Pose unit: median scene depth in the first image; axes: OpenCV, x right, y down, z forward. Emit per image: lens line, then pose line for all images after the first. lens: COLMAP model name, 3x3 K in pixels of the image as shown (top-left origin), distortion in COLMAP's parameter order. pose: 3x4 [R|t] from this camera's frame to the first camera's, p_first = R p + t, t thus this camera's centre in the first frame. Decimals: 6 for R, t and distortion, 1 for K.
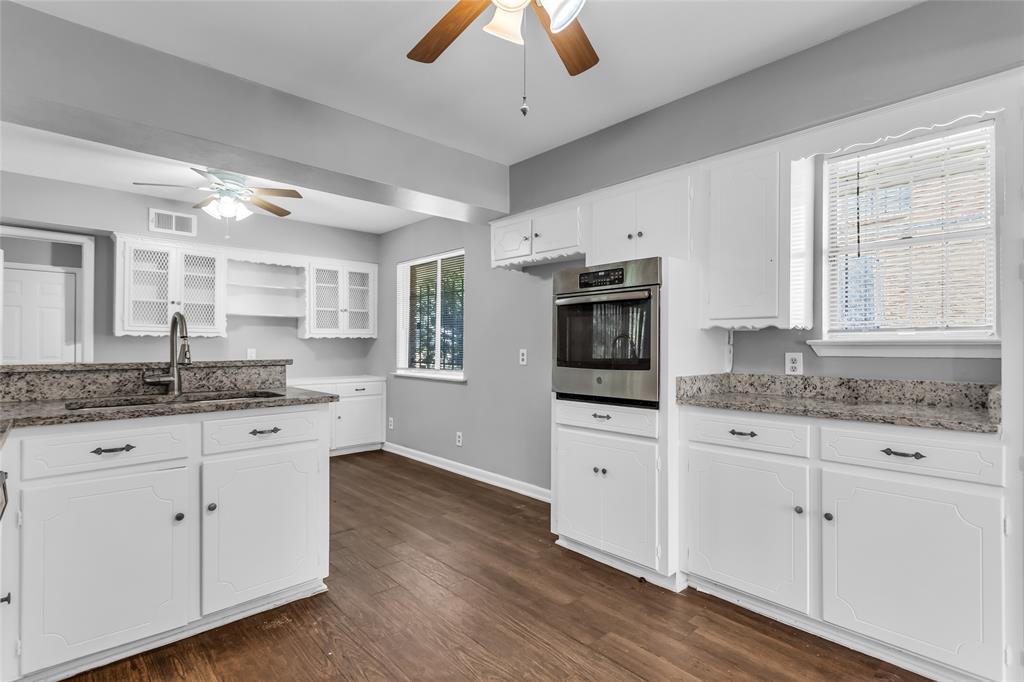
lens RADIAL K [[496.7, 0, 509.6], [0, 496.7, 340.9], [0, 0, 1]] dist [0.003467, 0.001012]
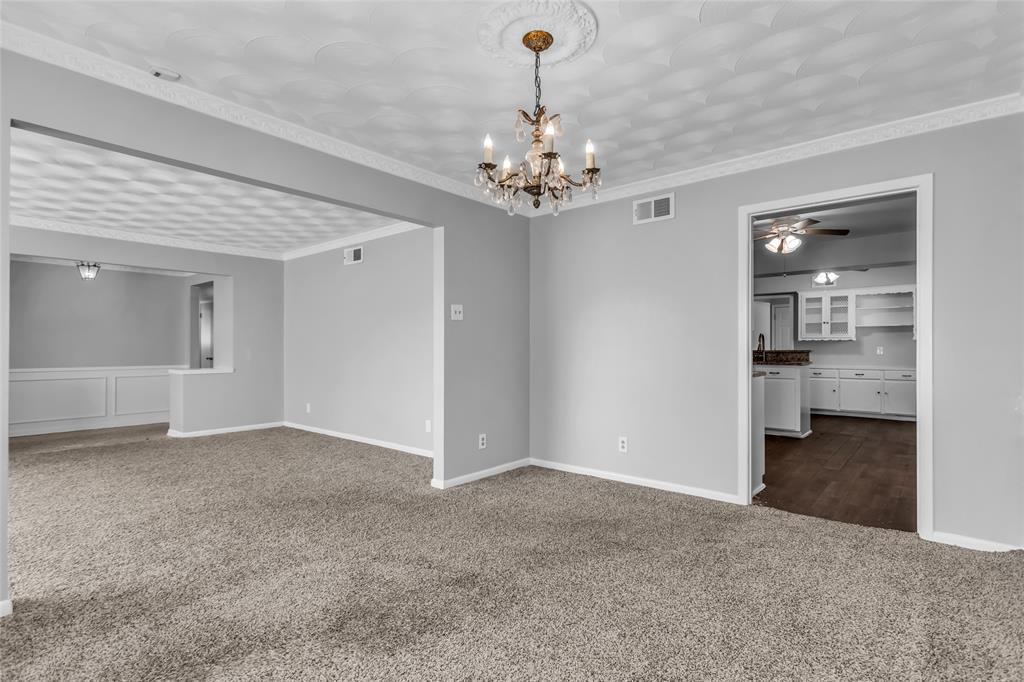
lens RADIAL K [[496.7, 0, 509.6], [0, 496.7, 340.9], [0, 0, 1]] dist [0.003467, 0.001012]
pose [[0.124917, -0.013674, -0.992073, 1.836241], [0.007550, 0.999889, -0.012831, 0.014426], [0.992138, -0.005887, 0.125006, -0.757395]]
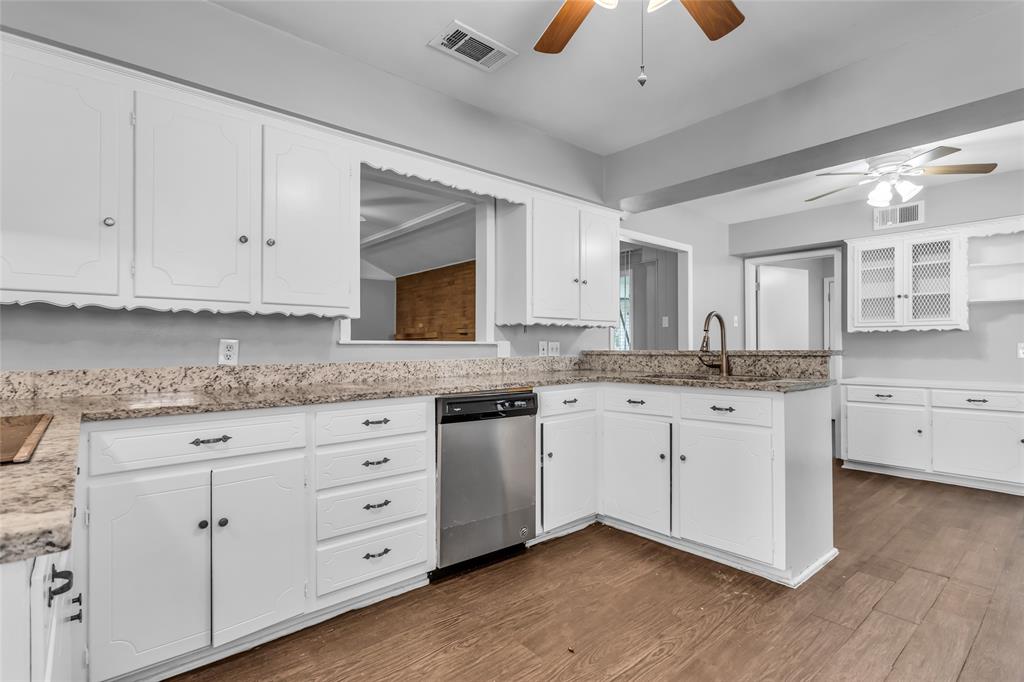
lens RADIAL K [[496.1, 0, 507.0], [0, 496.1, 344.2], [0, 0, 1]] dist [0.004033, 0.000244]
pose [[-0.032682, -0.009283, -0.999423, 0.563770], [0.012586, 0.999874, -0.009699, 0.029043], [0.999387, -0.012896, -0.032561, 0.440847]]
